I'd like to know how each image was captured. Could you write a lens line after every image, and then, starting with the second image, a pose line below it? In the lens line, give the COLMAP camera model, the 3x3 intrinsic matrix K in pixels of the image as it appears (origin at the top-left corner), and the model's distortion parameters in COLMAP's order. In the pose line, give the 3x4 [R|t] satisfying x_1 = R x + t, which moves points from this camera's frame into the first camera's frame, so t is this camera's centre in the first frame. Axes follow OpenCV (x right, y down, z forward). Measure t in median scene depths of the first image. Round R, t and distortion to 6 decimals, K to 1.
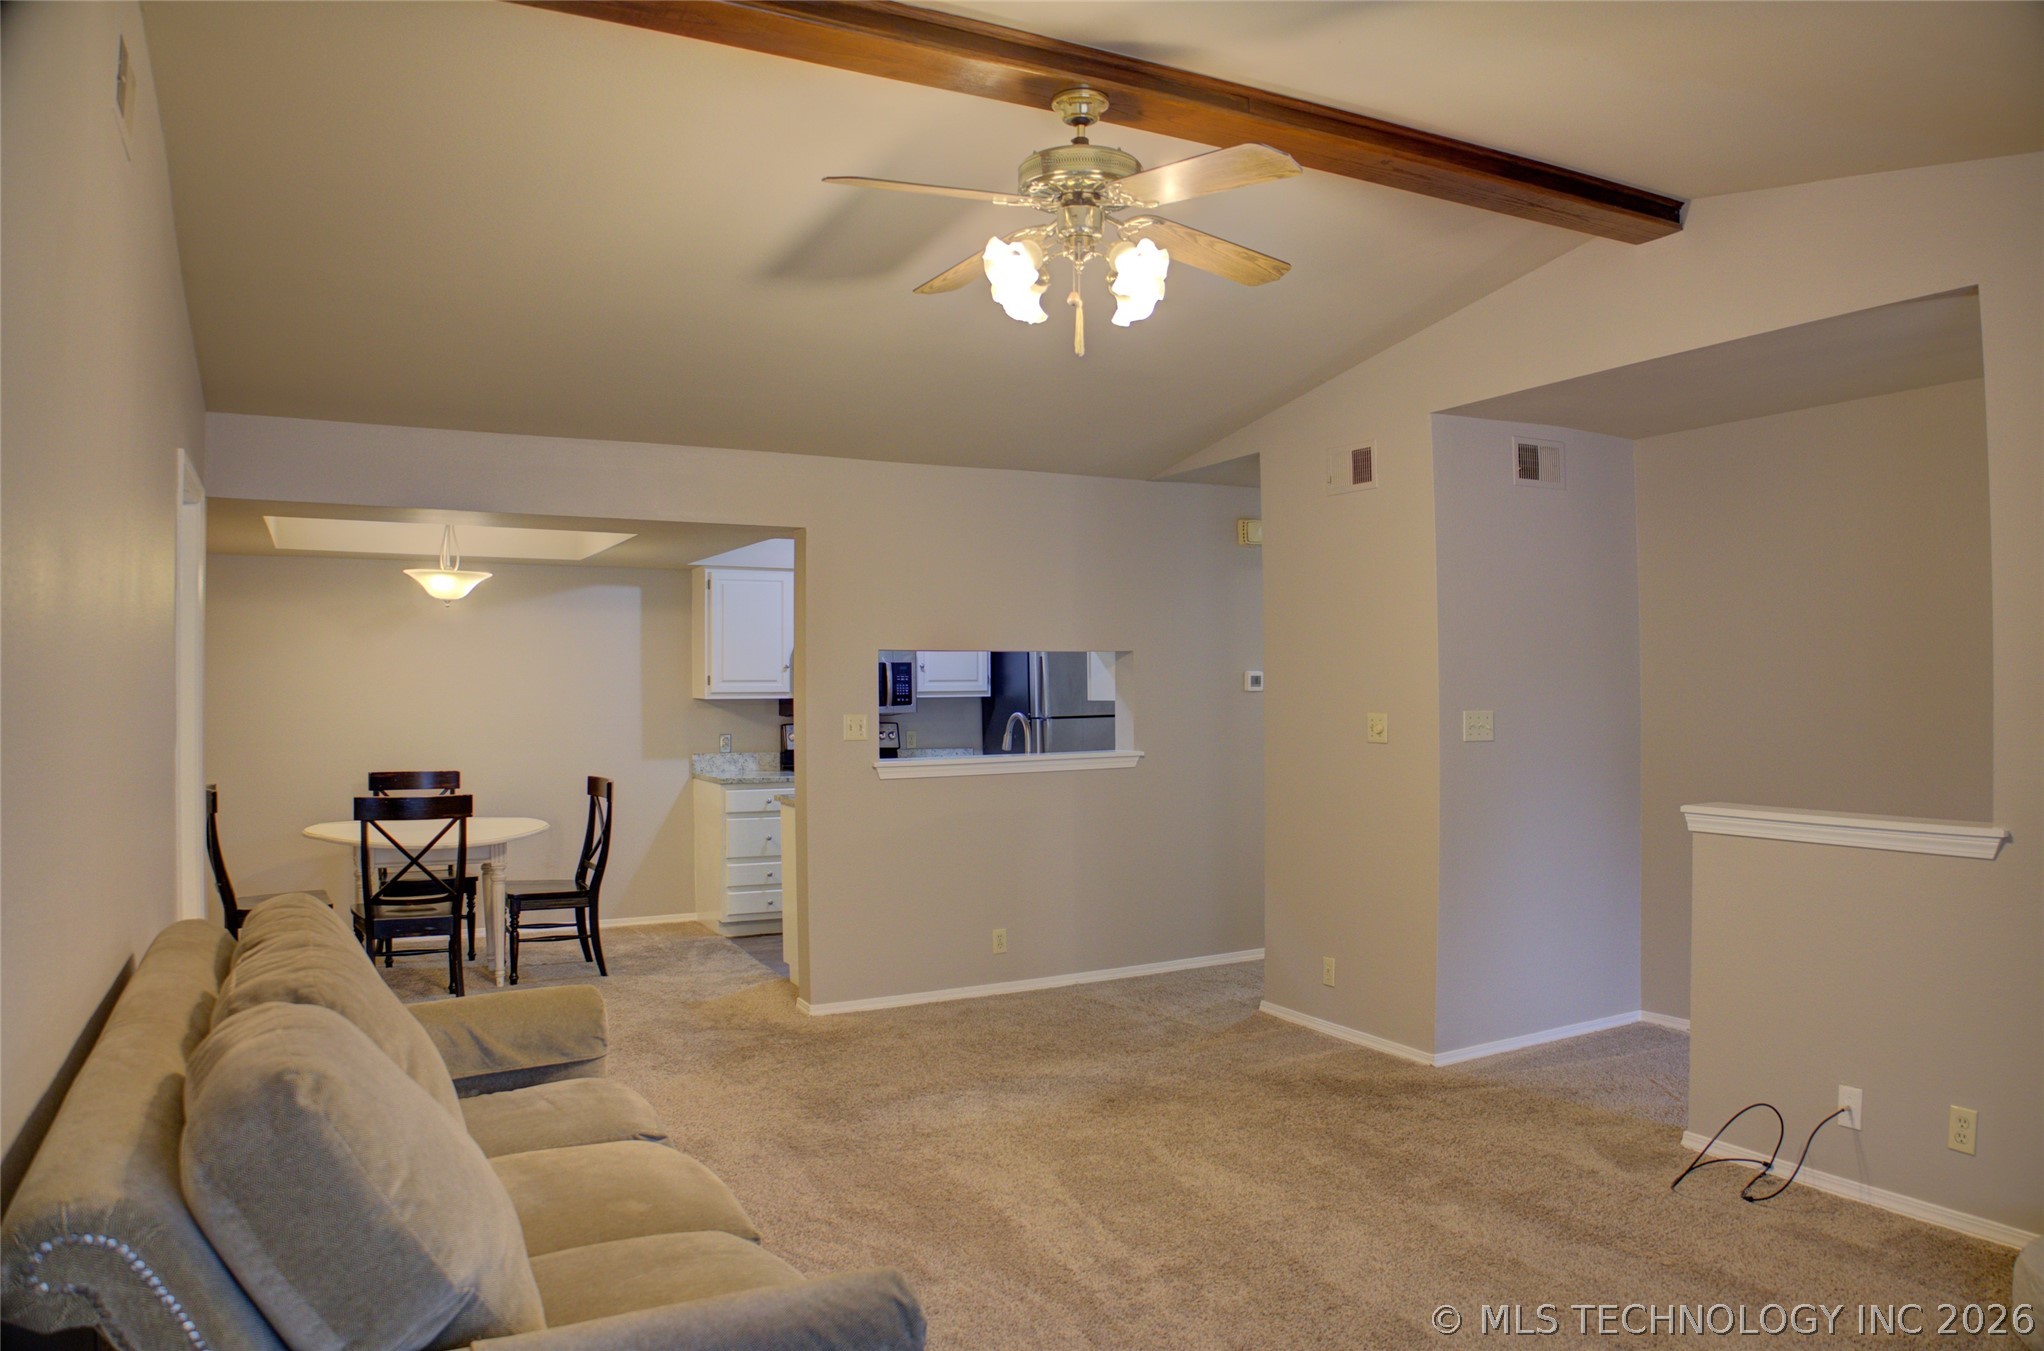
lens RADIAL K [[1405.1, 0, 1015.0], [0, 1405.1, 638.8], [0, 0, 1]] dist [-0.136063, 0.058089]
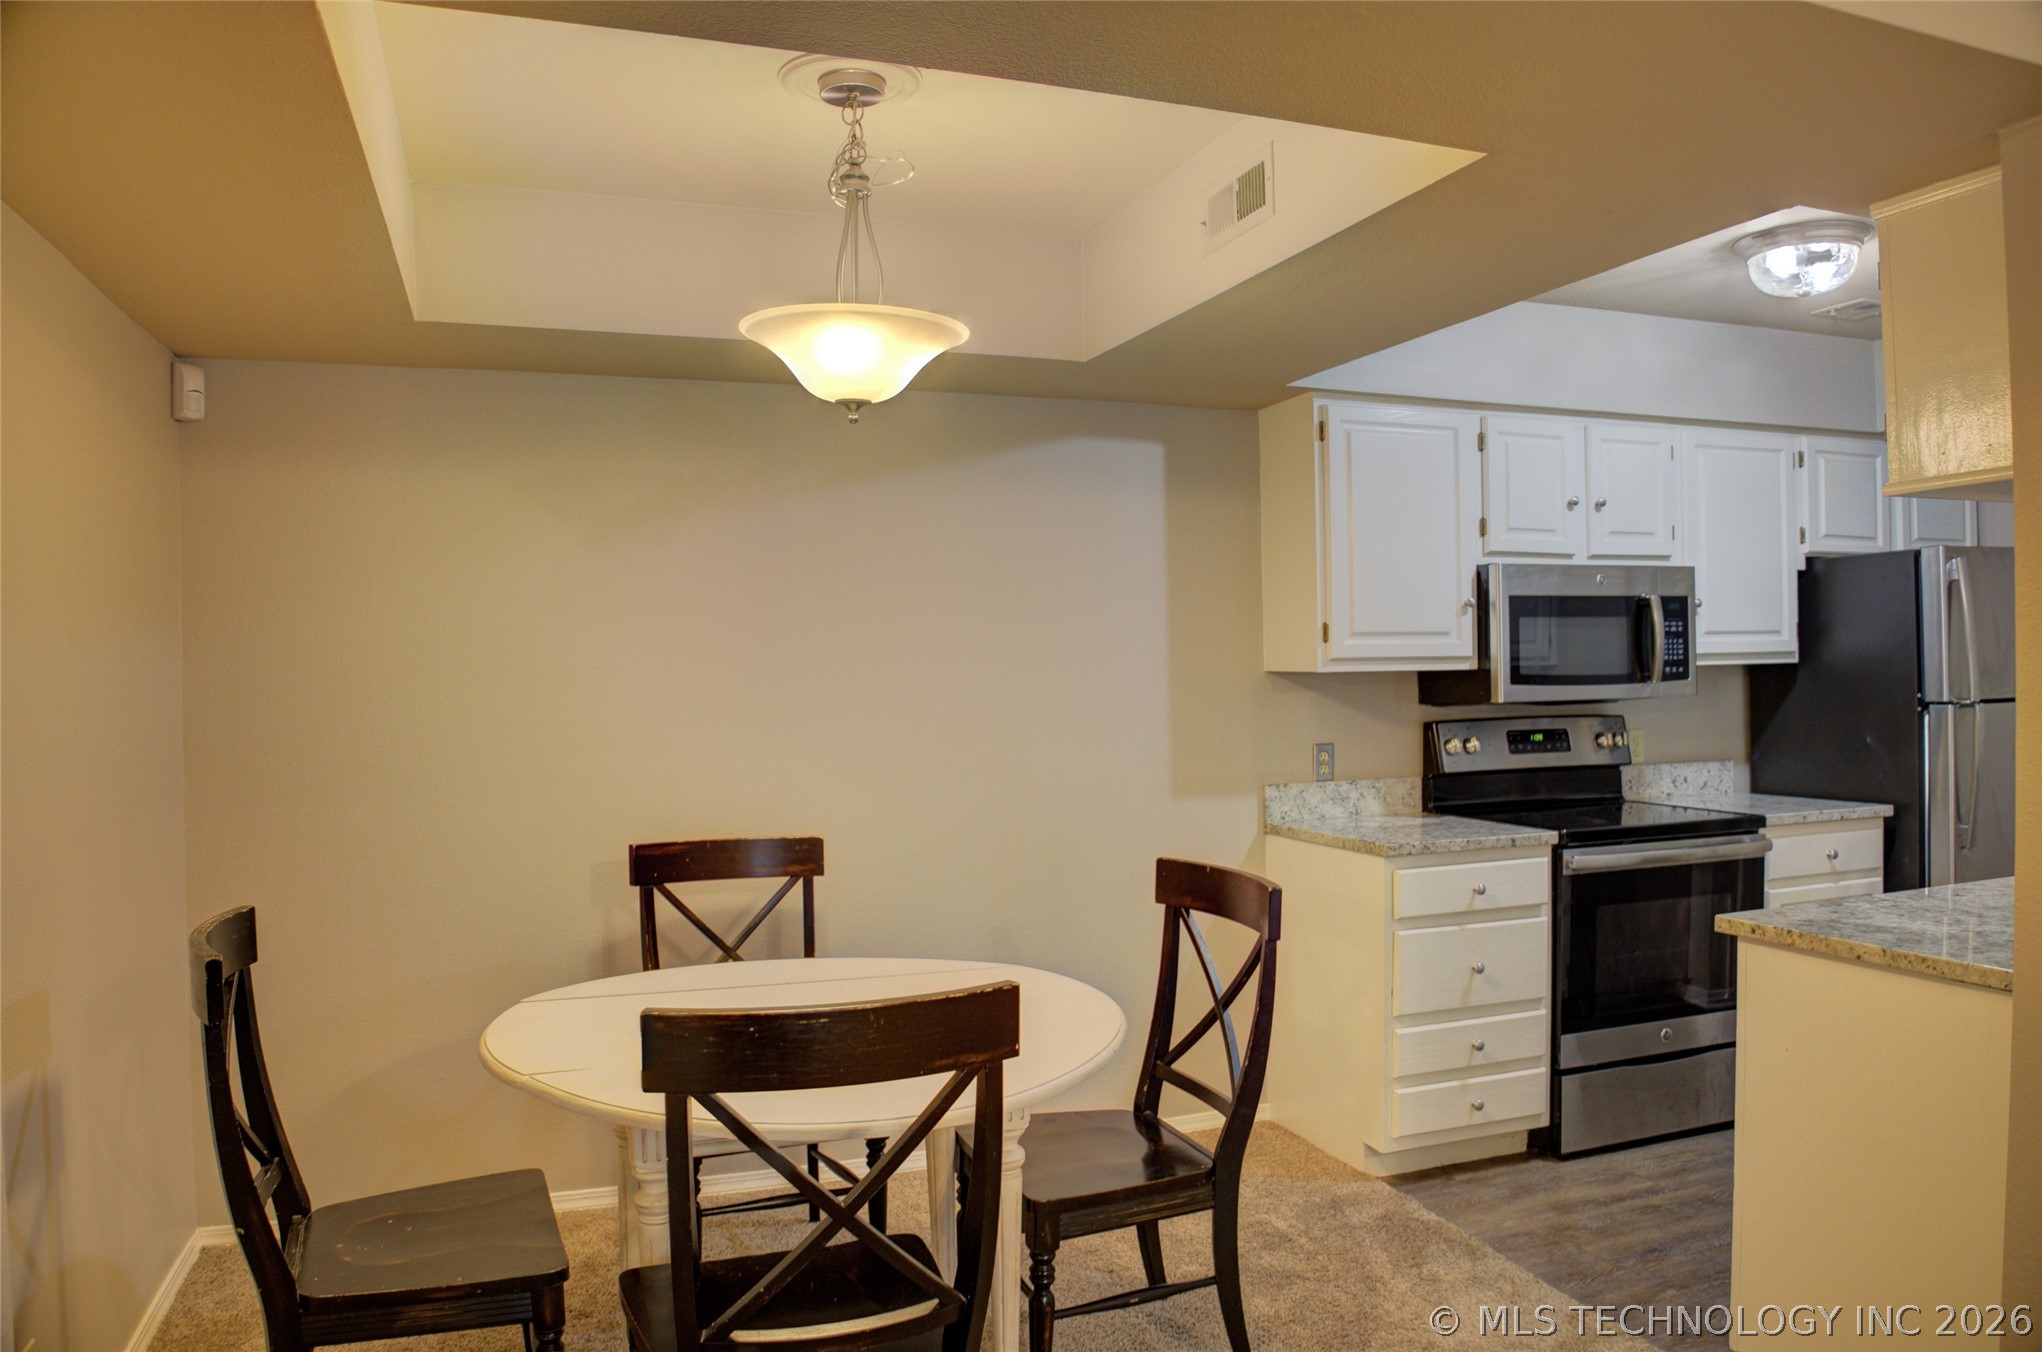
lens RADIAL K [[1403.8, 0, 1020.0], [0, 1403.8, 665.5], [0, 0, 1]] dist [-0.136063, 0.058089]
pose [[0.991029, -0.008545, -0.133372, -0.323018], [0.012388, 0.999531, 0.028016, 0.033189], [0.133070, -0.029417, 0.990670, 0.643863]]
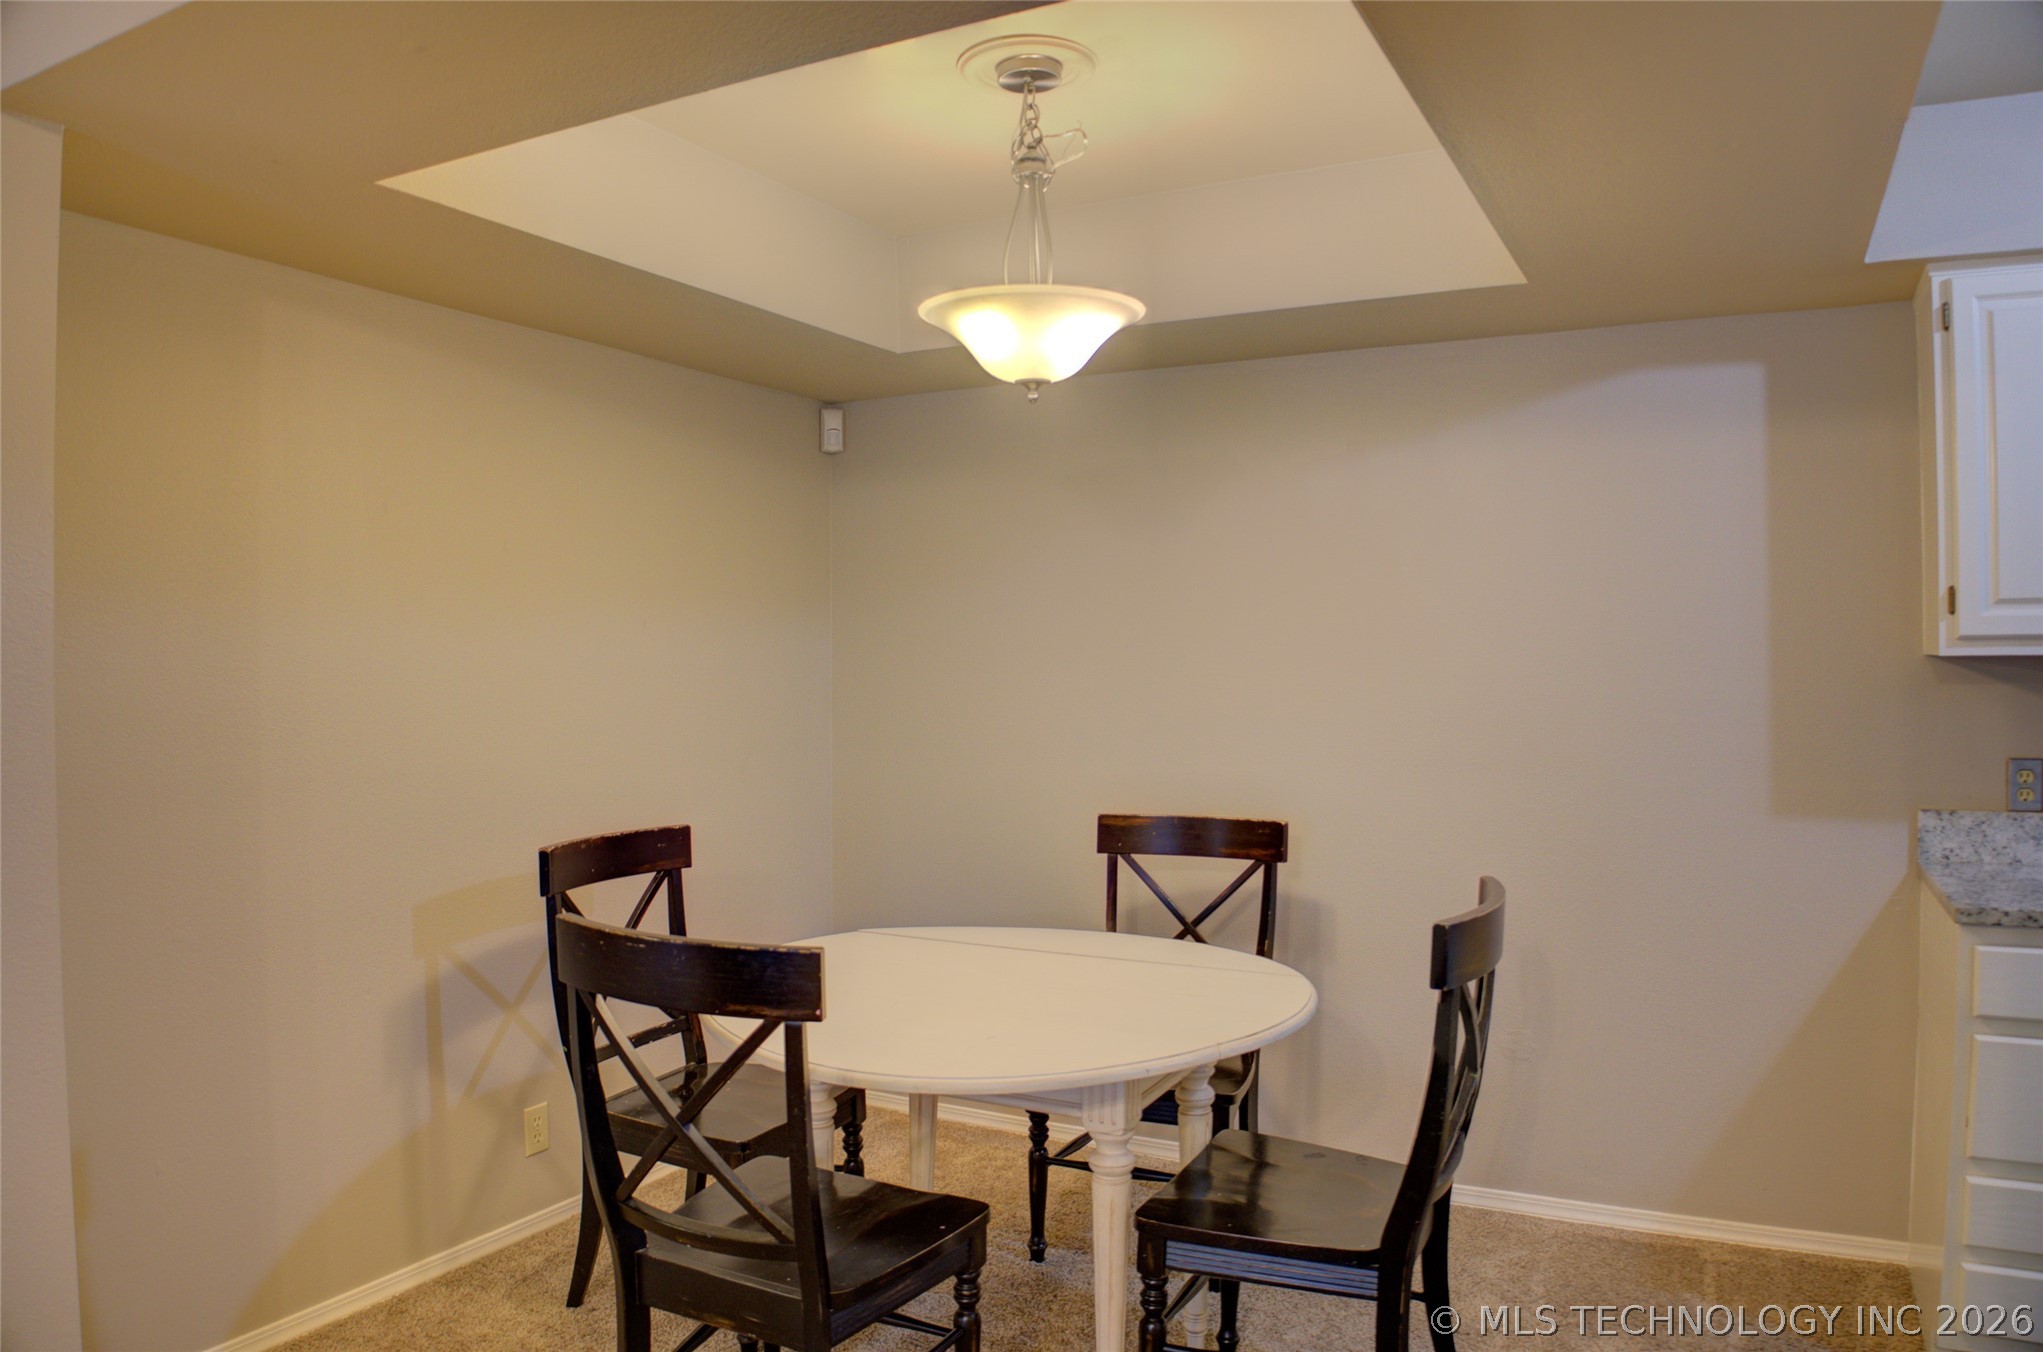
lens RADIAL K [[1404.5, 0, 1039.6], [0, 1404.5, 686.1], [0, 0, 1]] dist [-0.136063, 0.058089]
pose [[0.572743, 0.013879, -0.819617, -0.101798], [0.026932, 0.998998, 0.035737, 0.041332], [0.819292, -0.042542, 0.571795, 0.793489]]
